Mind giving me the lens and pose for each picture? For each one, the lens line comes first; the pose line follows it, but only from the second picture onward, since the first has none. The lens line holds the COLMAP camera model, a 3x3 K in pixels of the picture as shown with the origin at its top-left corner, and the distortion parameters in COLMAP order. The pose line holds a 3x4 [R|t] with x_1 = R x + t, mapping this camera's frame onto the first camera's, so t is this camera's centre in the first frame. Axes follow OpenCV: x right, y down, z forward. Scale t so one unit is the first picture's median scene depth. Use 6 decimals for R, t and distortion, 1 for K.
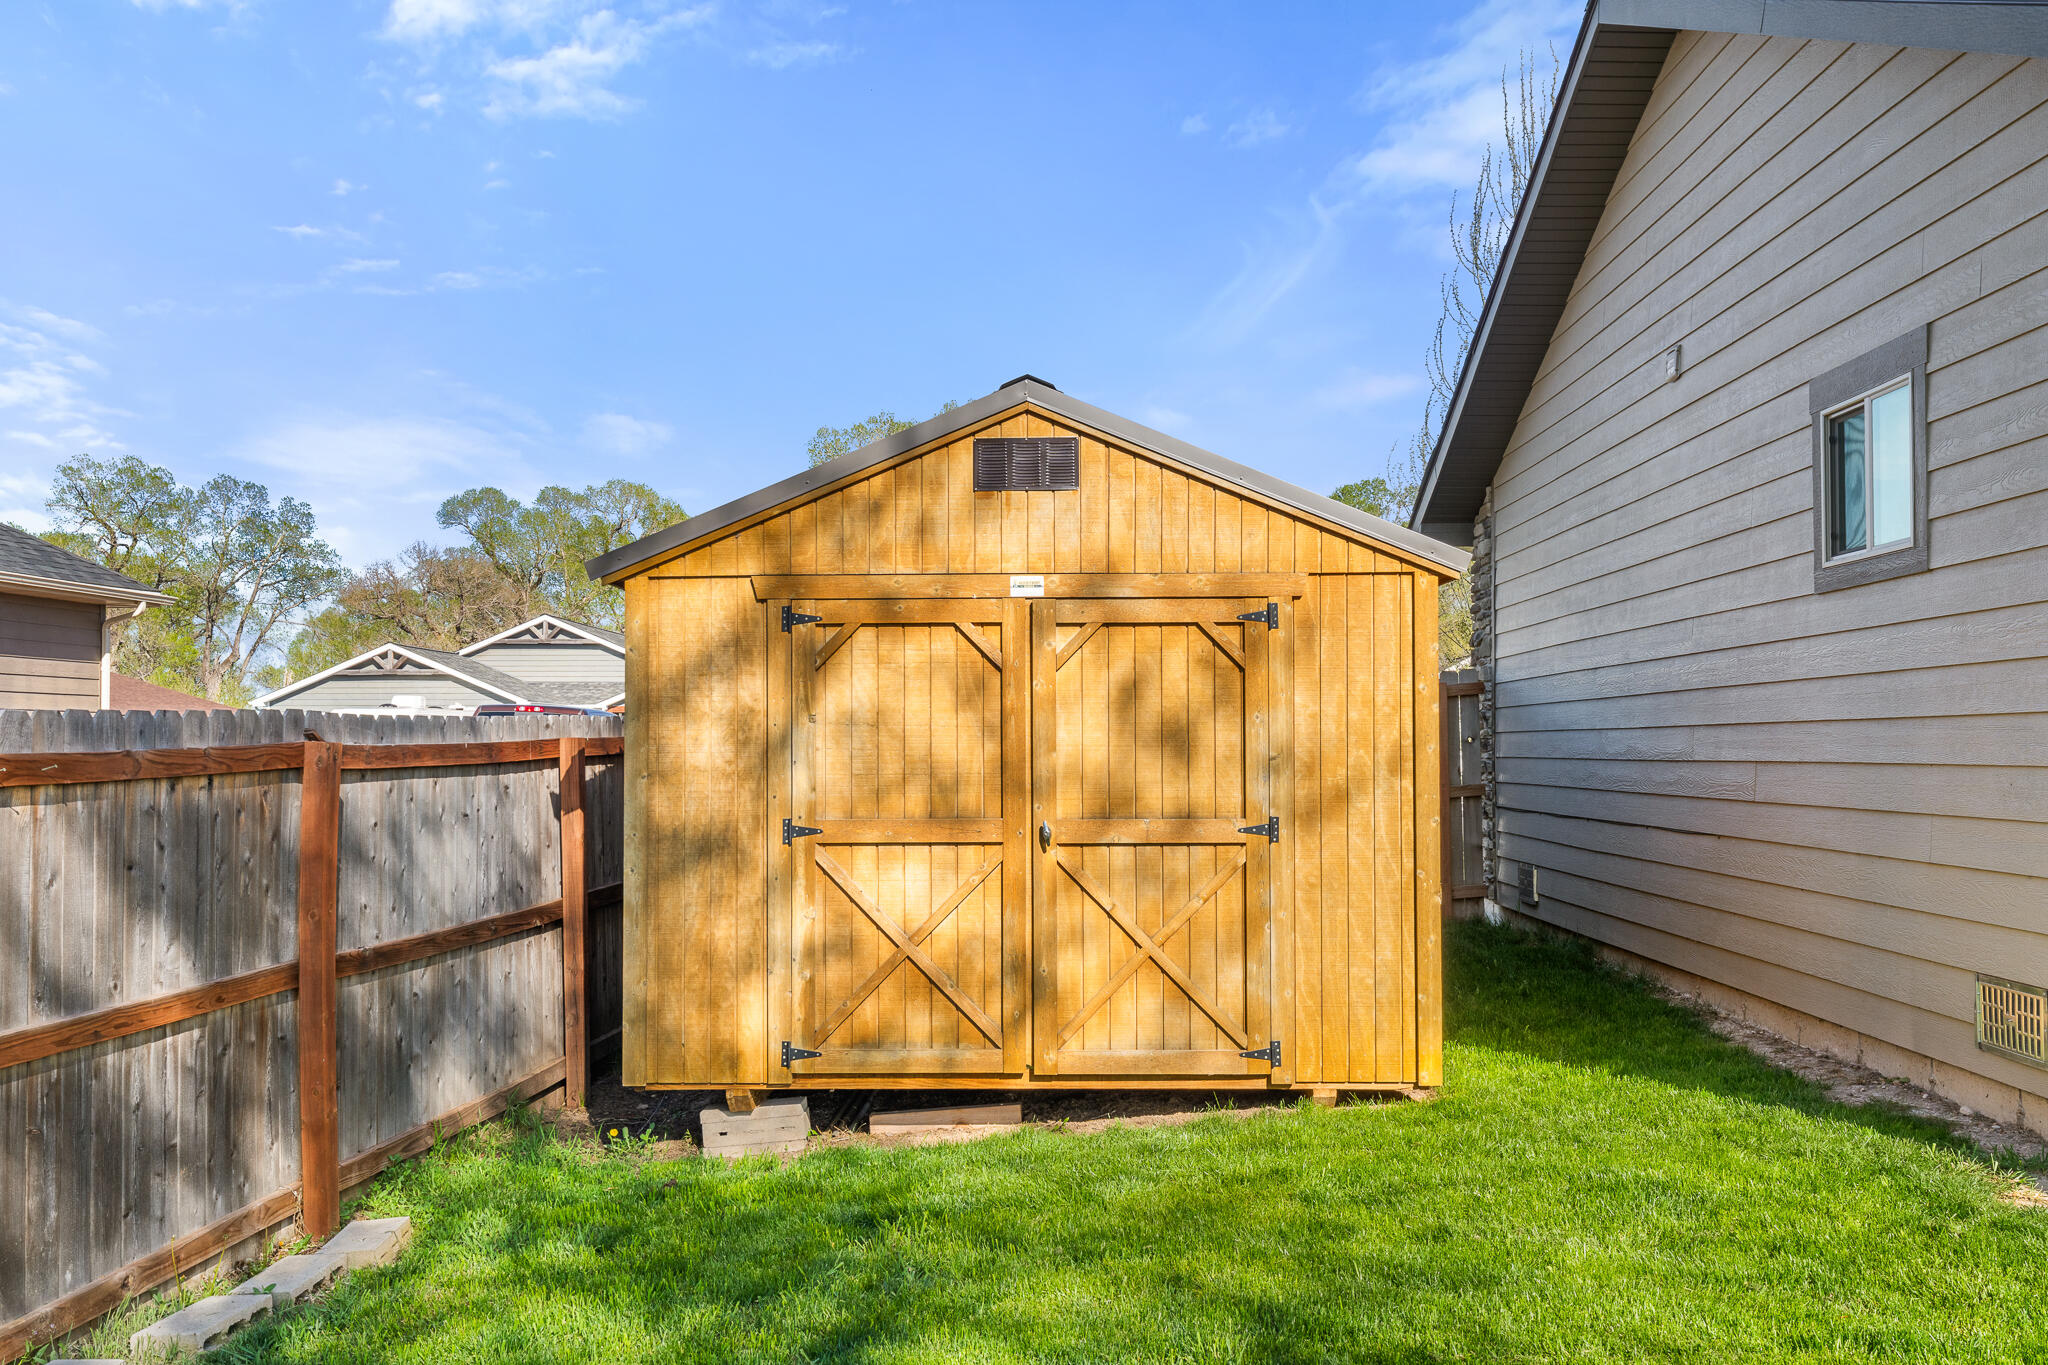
lens RADIAL K [[1908.7, 0, 1024.0], [0, 1908.7, 682.5], [0, 0, 1]] dist [0.001946, 0.000948]
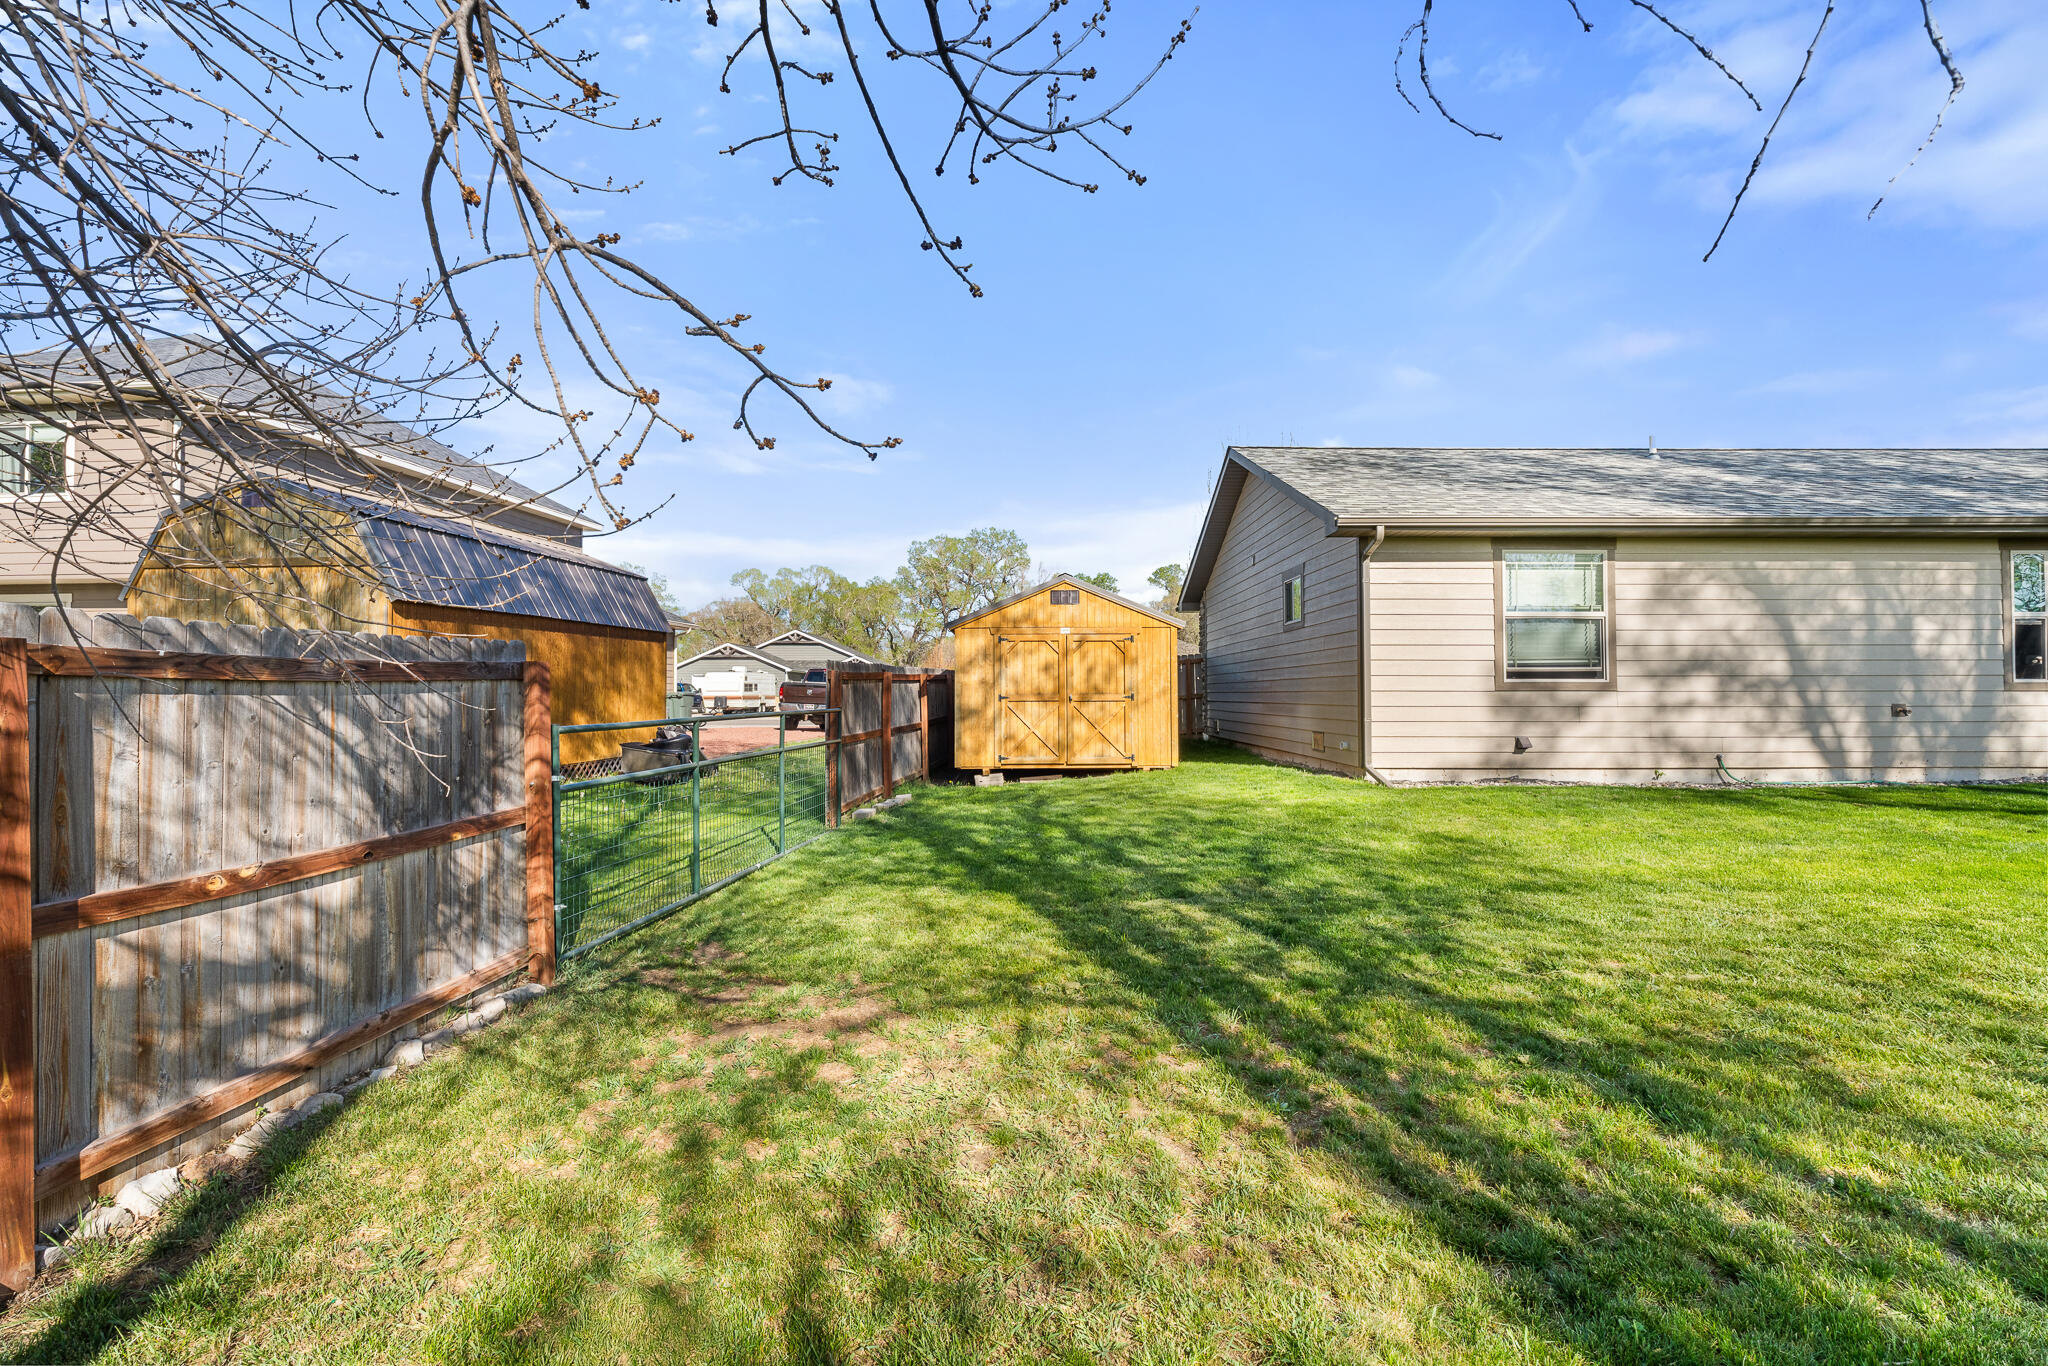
lens RADIAL K [[951.6, 0, 1018.7], [0, 951.6, 680.4], [0, 0, 1]] dist [-0.002909, 0.000377]
pose [[0.999864, -0.001274, 0.016446, -0.112709], [0.000944, 0.999798, 0.020059, 0.007620], [-0.016468, -0.020041, 0.999664, -0.785990]]
